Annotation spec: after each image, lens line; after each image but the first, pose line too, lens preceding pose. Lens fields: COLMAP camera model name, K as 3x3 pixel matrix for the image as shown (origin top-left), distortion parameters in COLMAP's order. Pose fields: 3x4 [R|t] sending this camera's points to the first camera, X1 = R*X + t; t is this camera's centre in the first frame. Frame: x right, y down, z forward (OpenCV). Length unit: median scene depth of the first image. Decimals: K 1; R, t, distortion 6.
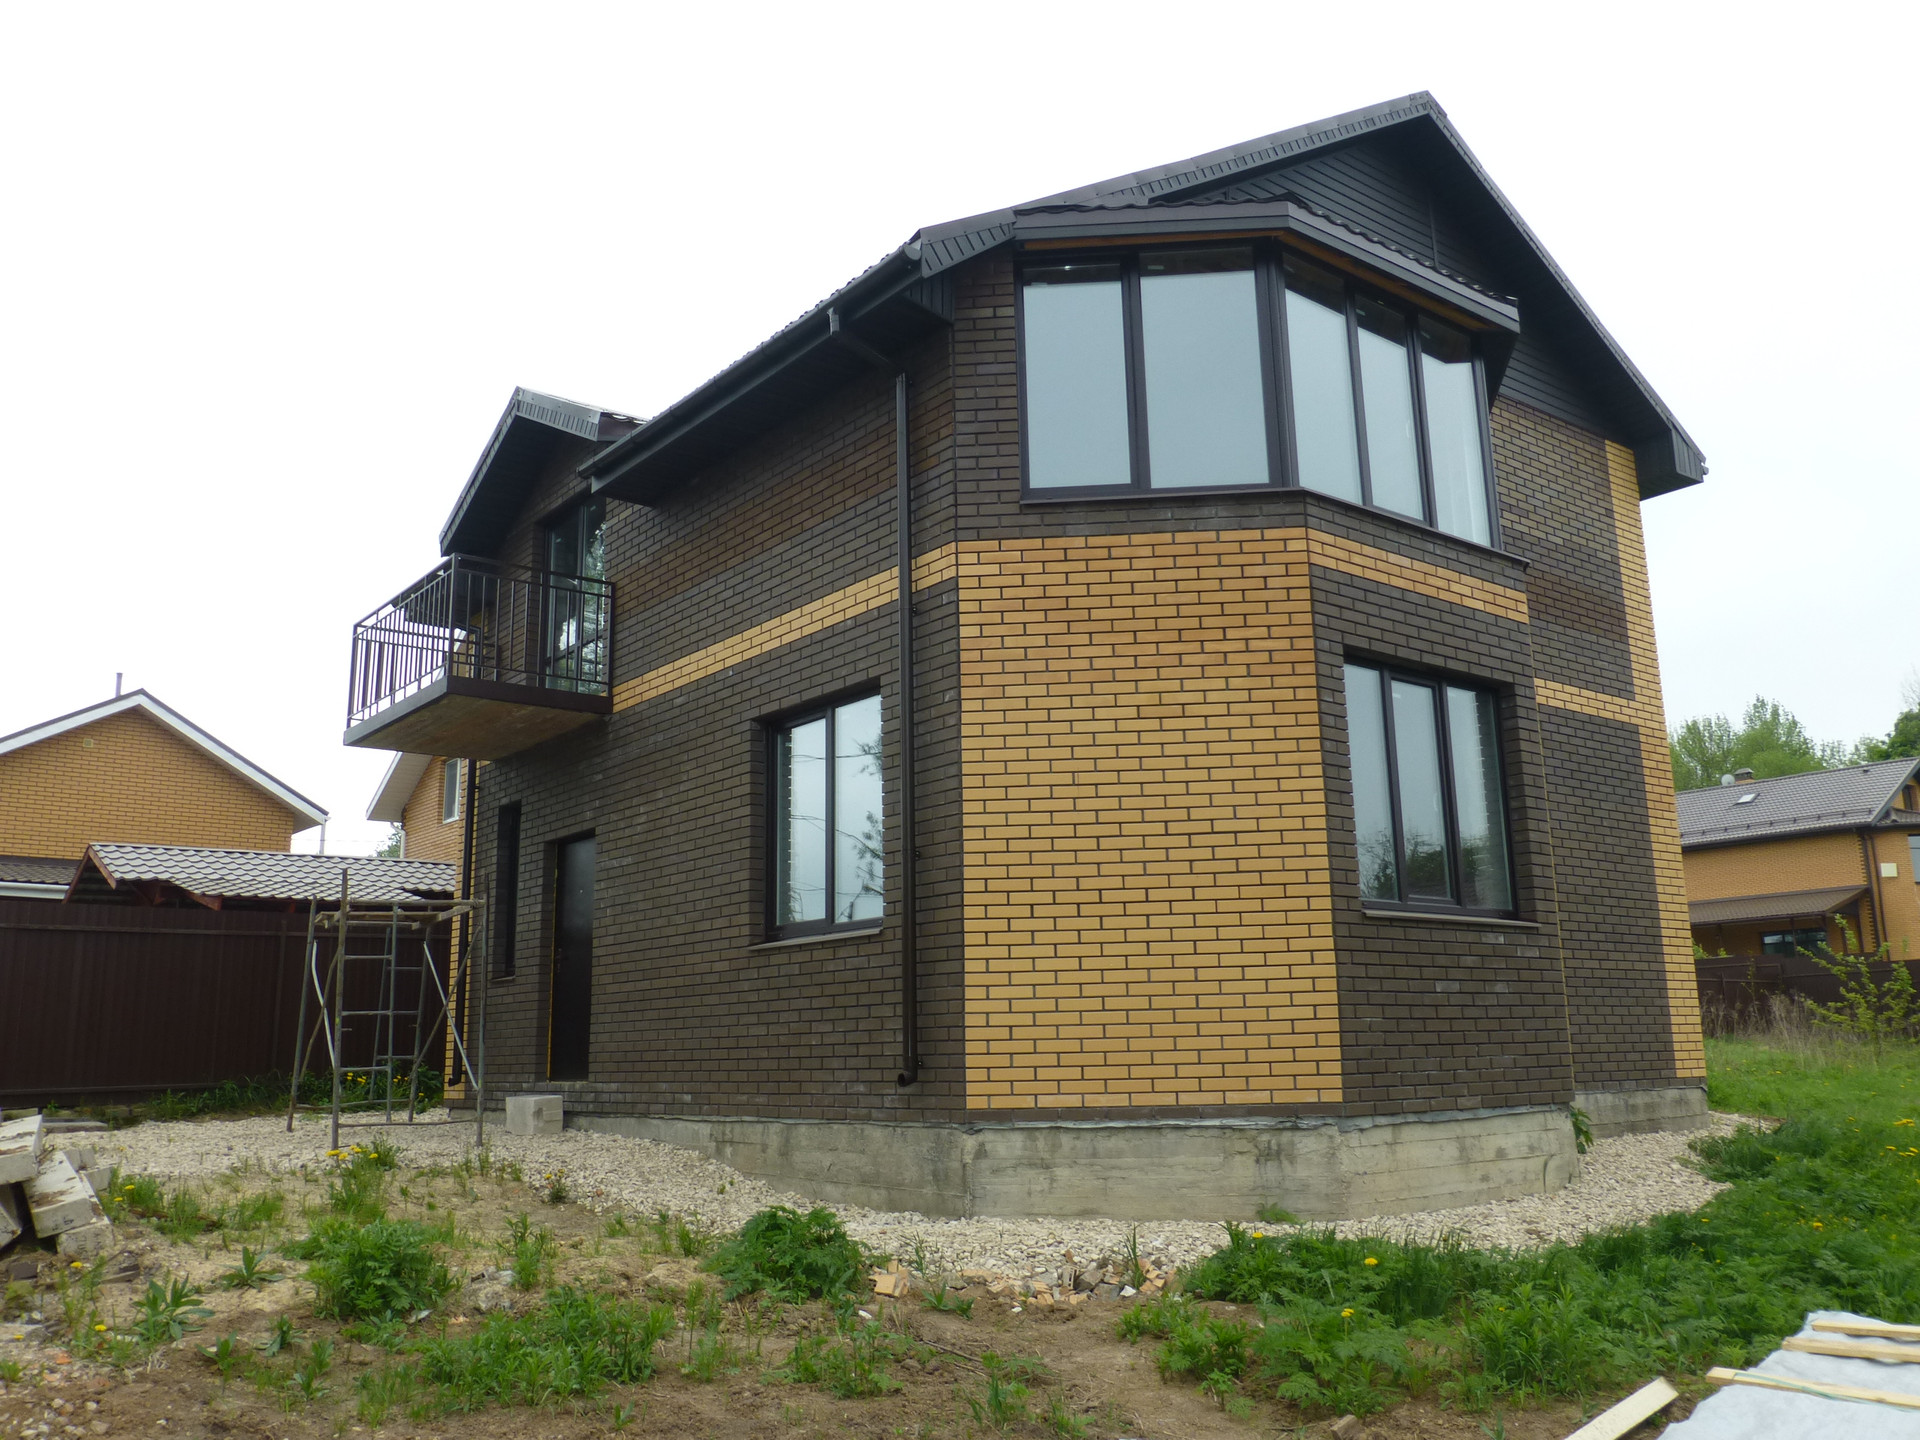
lens RADIAL K [[1617.4, 0, 960.0], [0, 1617.4, 720.0], [0, 0, 1]] dist [0.092429, -0.000408]
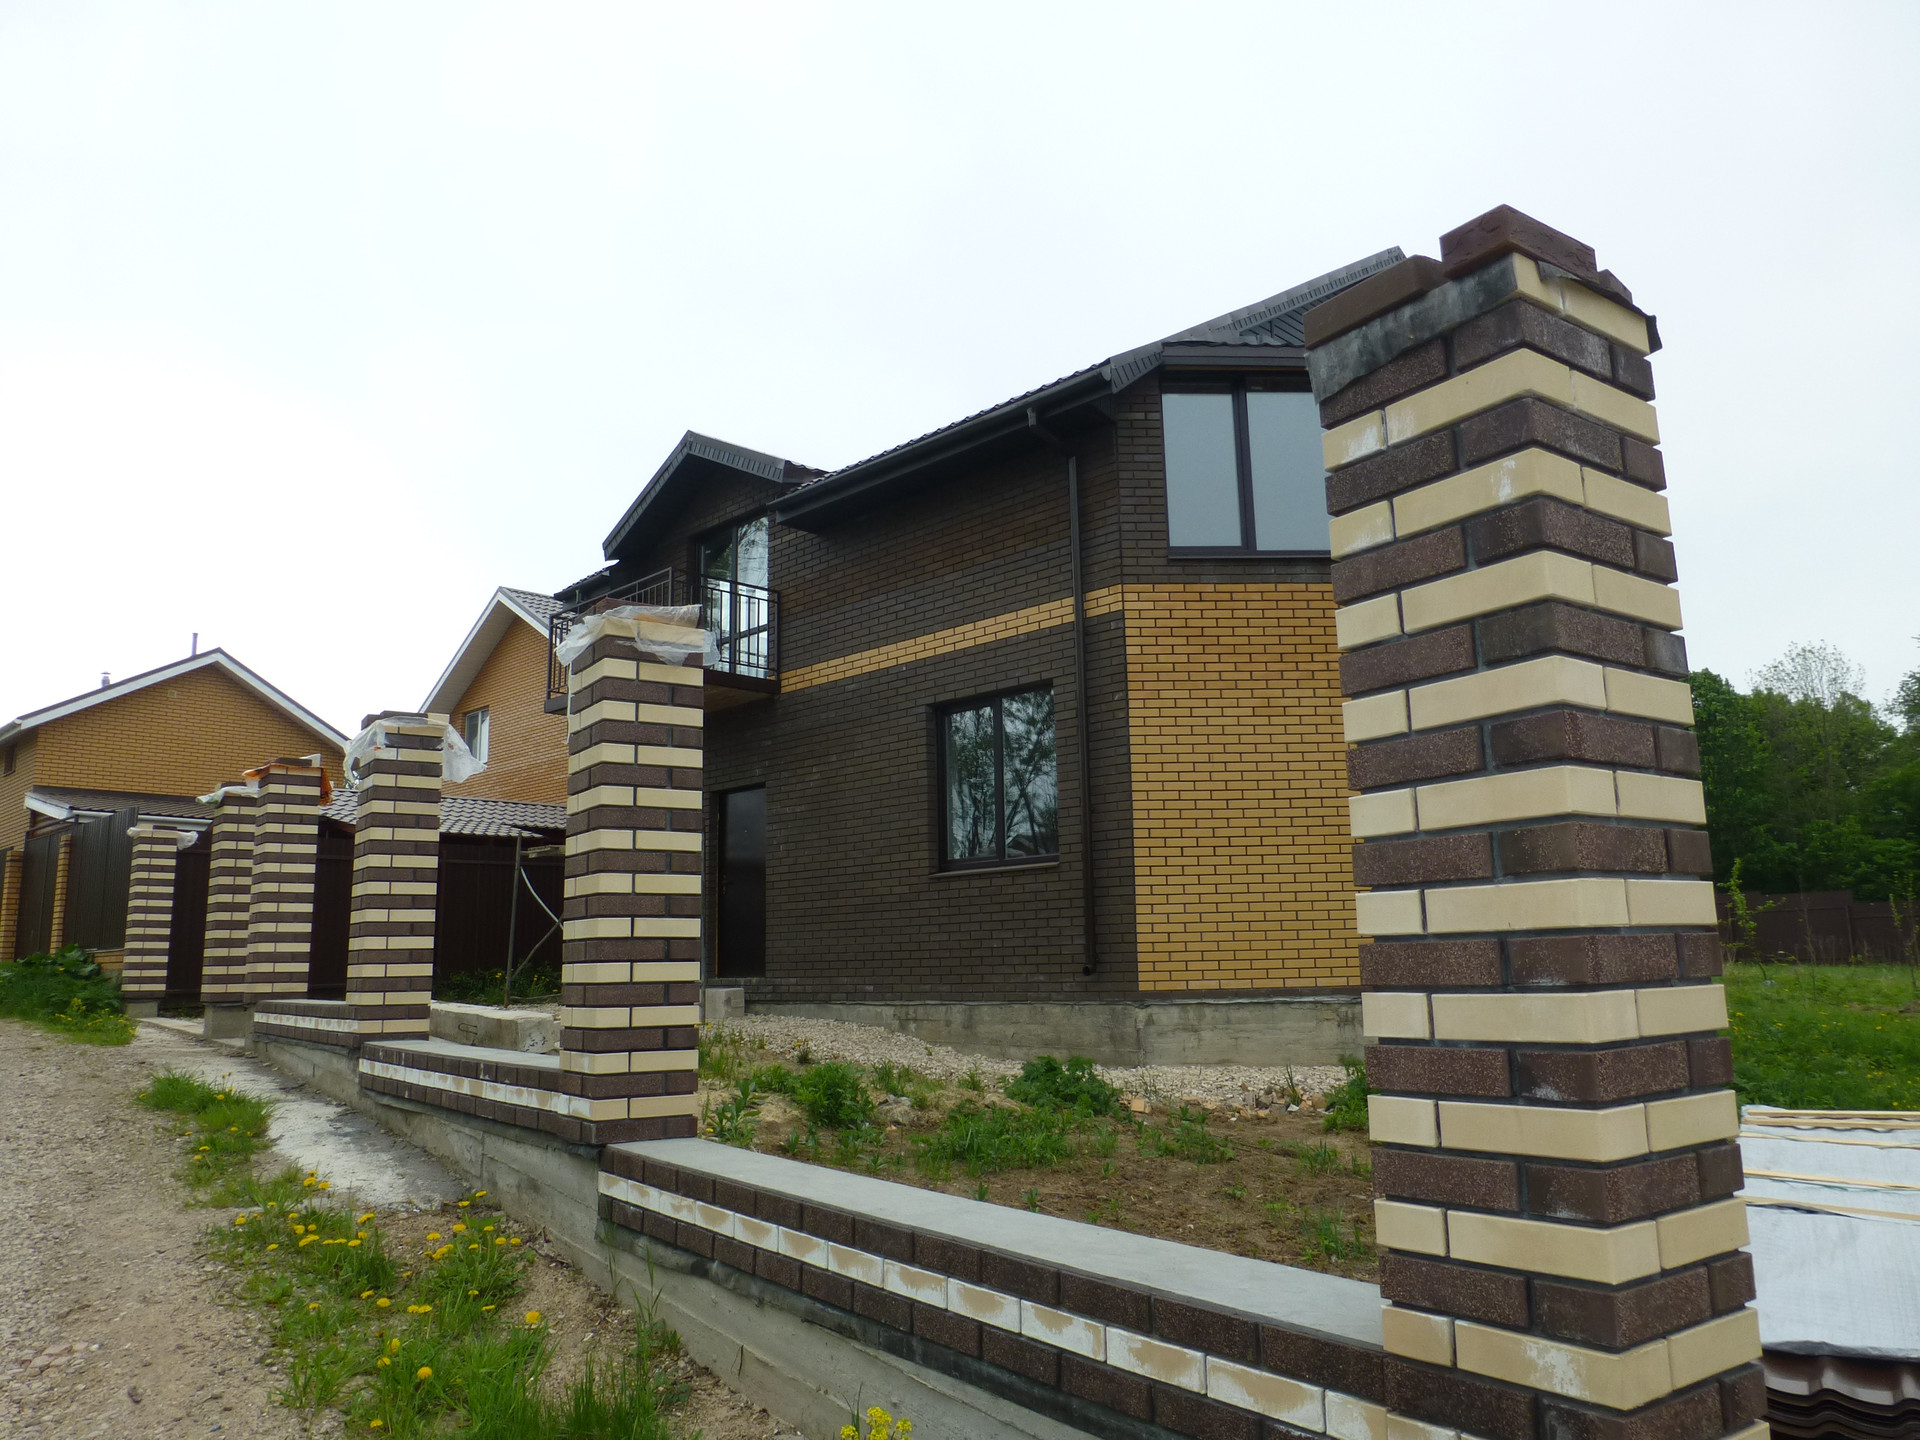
lens RADIAL K [[1437.4, 0, 969.7], [0, 1437.4, 717.0], [0, 0, 1]] dist [0.115638, -0.189118]
pose [[0.987892, 0.022427, 0.153516, -0.314864], [-0.026745, 0.999301, 0.026123, -0.025334], [-0.152823, -0.029912, 0.987801, -0.195237]]
